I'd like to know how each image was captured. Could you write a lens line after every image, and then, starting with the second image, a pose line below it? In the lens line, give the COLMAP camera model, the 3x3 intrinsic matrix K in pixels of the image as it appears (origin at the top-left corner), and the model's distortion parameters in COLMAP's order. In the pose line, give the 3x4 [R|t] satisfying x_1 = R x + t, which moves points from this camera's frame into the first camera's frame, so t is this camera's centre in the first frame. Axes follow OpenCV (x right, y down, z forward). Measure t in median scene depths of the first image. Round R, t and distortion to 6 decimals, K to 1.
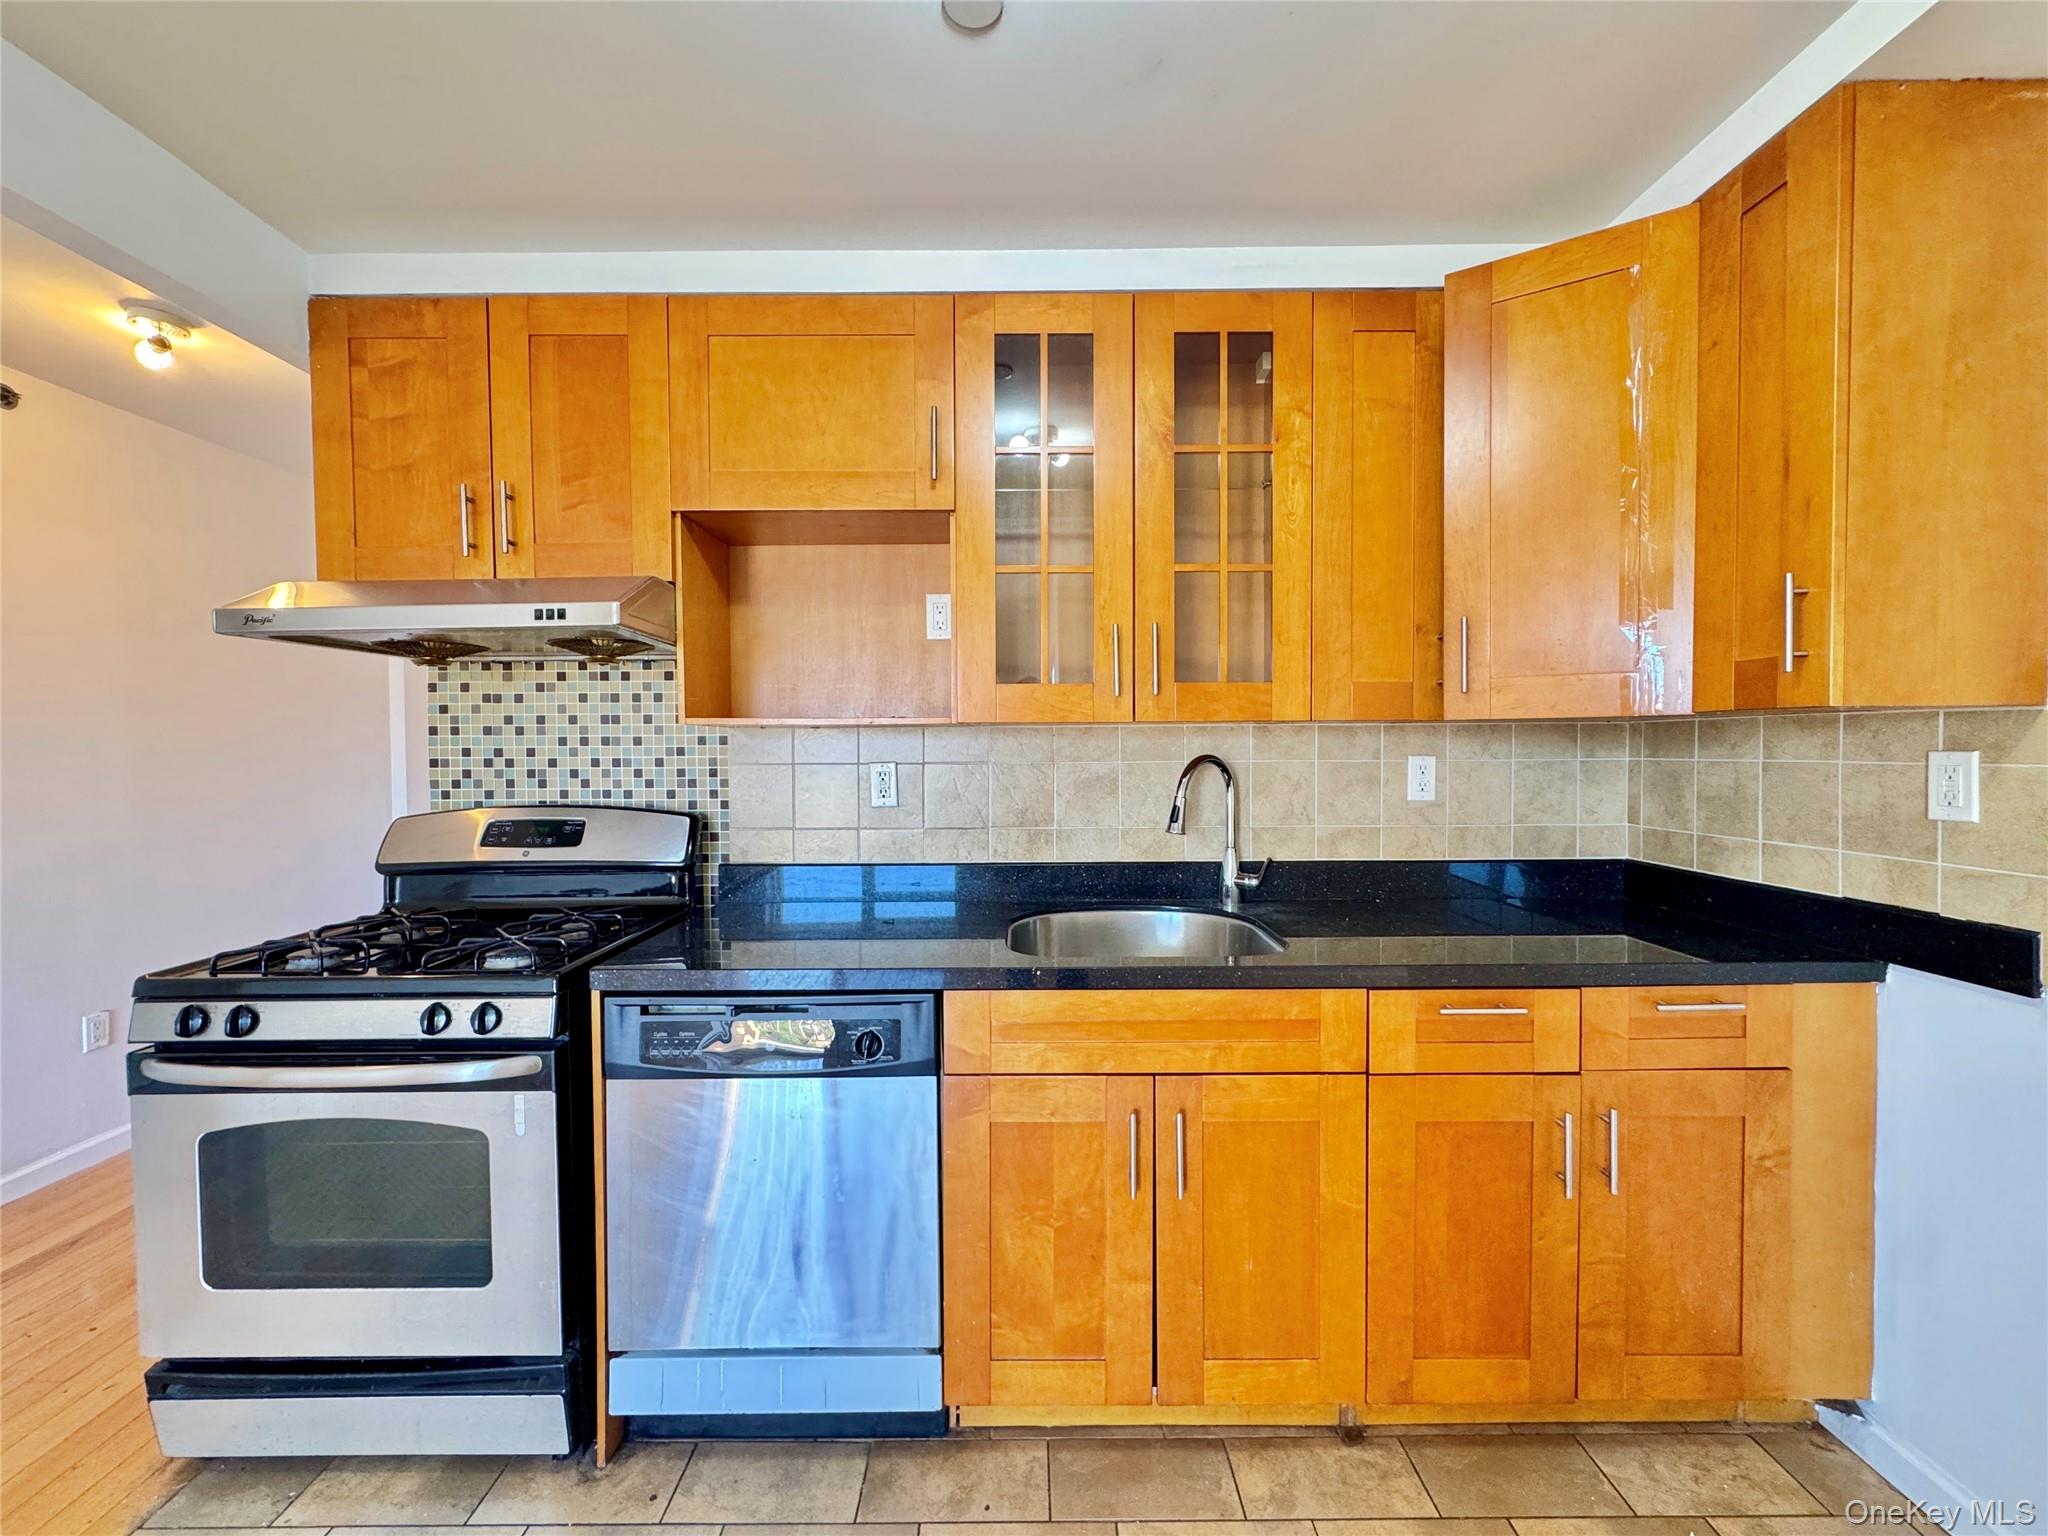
lens RADIAL K [[818.3, 0, 1024.0], [0, 818.3, 768.0], [0, 0, 1]] dist [-0.001337, 0.000388]
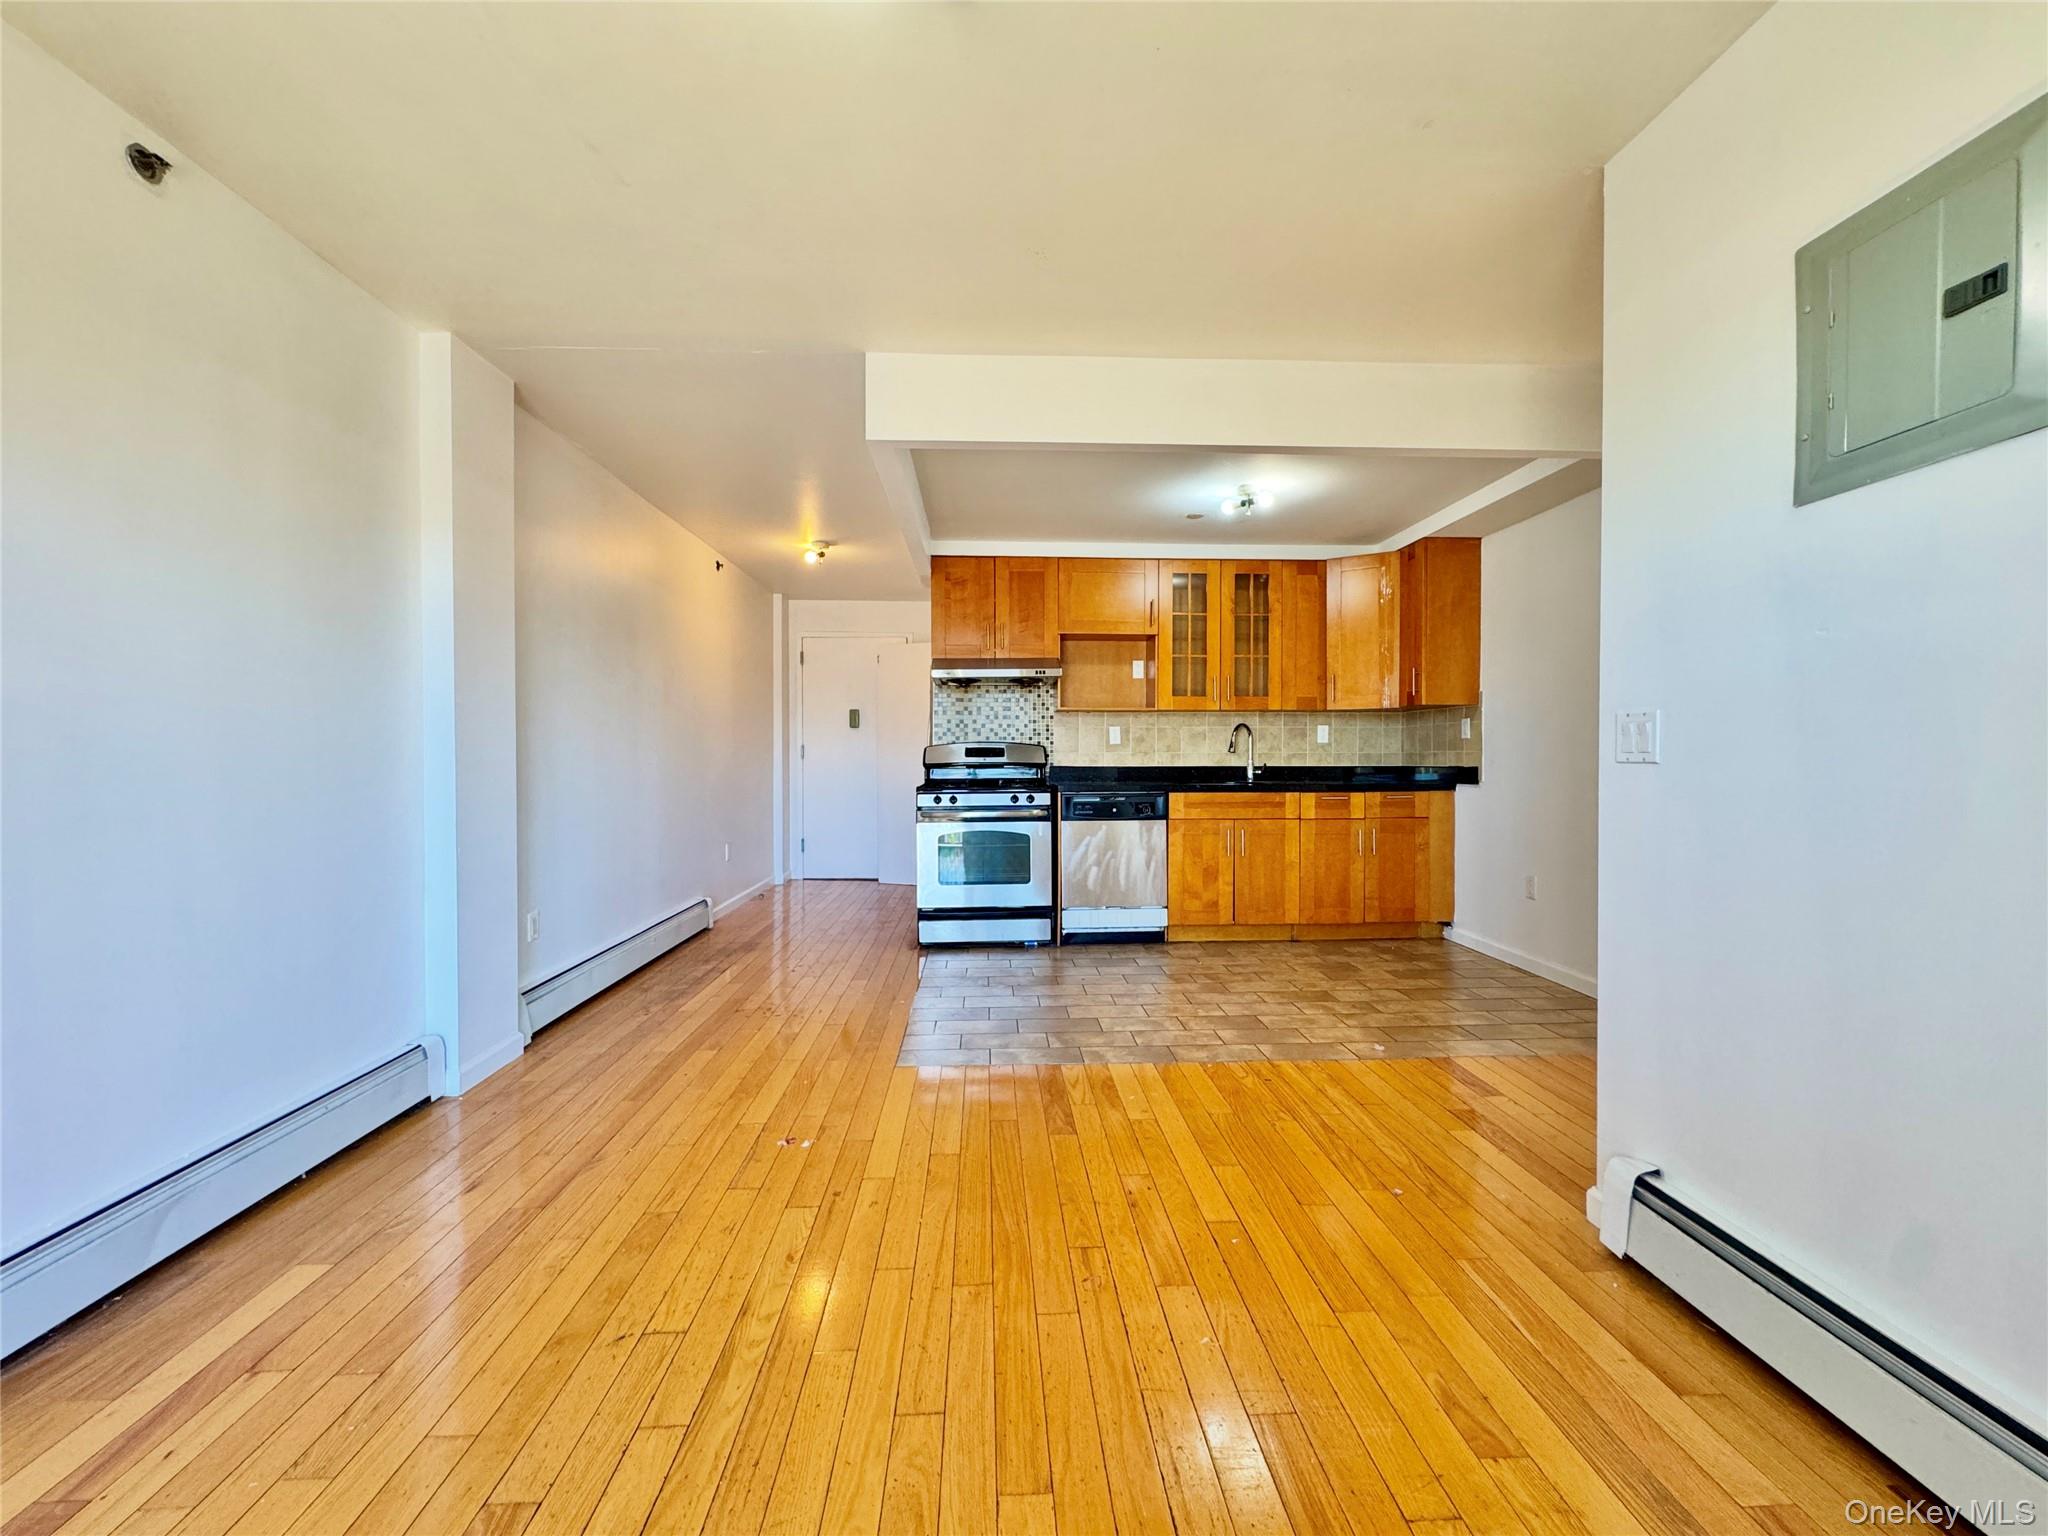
lens RADIAL K [[818.3, 0, 1024.0], [0, 818.3, 768.0], [0, 0, 1]] dist [-0.001337, 0.000388]
pose [[0.998752, 0.003737, 0.049814, -0.690483], [-0.003325, 0.999960, -0.008349, 0.172160], [-0.049843, 0.008173, 0.998724, -1.808983]]
